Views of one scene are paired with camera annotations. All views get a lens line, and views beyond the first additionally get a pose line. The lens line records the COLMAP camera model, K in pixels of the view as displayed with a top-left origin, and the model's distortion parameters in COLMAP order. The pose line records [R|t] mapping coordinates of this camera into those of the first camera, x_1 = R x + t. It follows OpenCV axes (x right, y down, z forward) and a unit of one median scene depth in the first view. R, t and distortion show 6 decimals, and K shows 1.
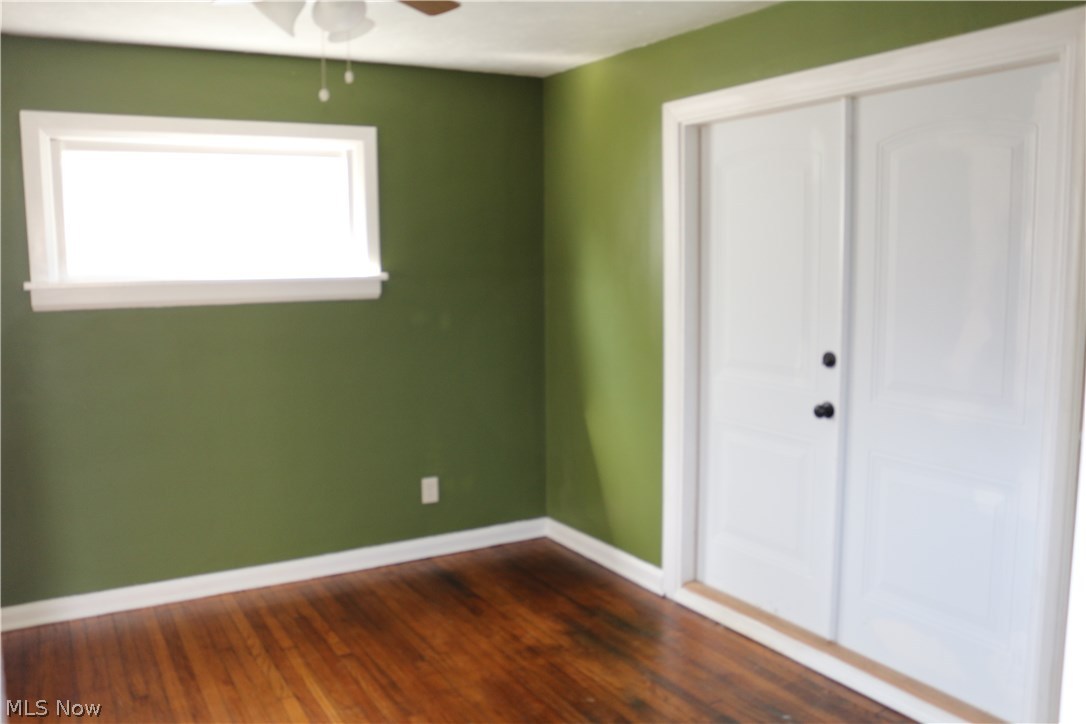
lens RADIAL K [[887.4, 0, 543.0], [0, 887.4, 362.0], [0, 0, 1]] dist [-0.109553, 0.006583]
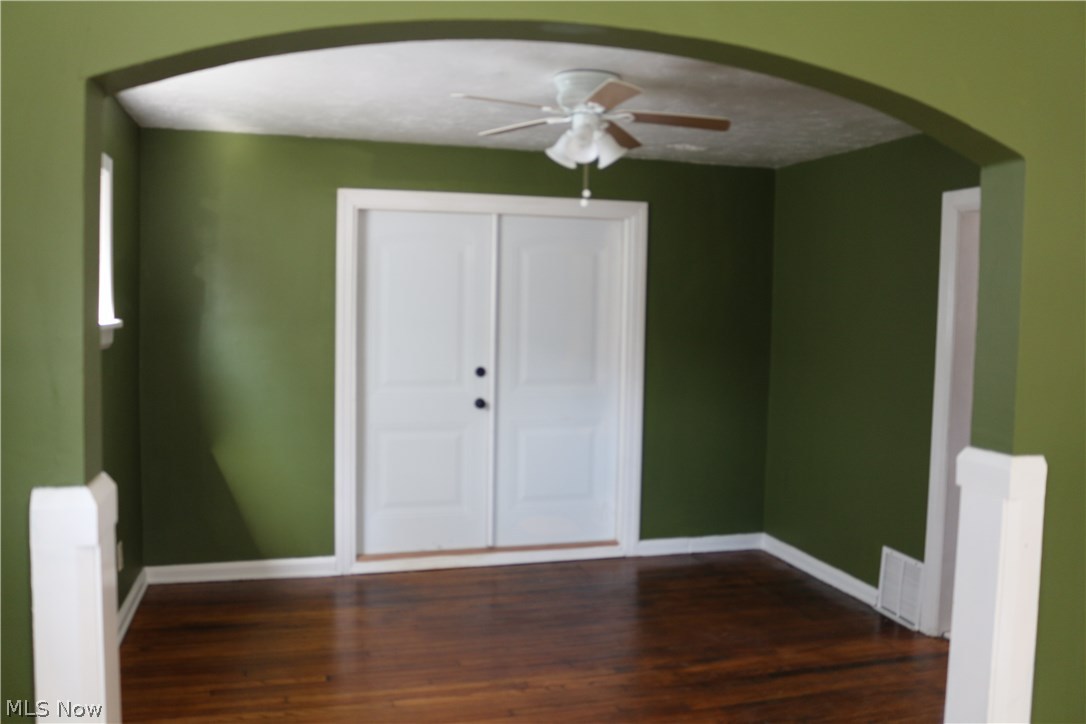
lens RADIAL K [[887.4, 0, 543.0], [0, 887.4, 362.0], [0, 0, 1]] dist [-0.109553, 0.006583]
pose [[0.246642, -0.043183, 0.968144, -1.227916], [0.097151, 0.995076, 0.019634, -0.041968], [-0.964225, 0.089213, 0.249622, 0.476745]]
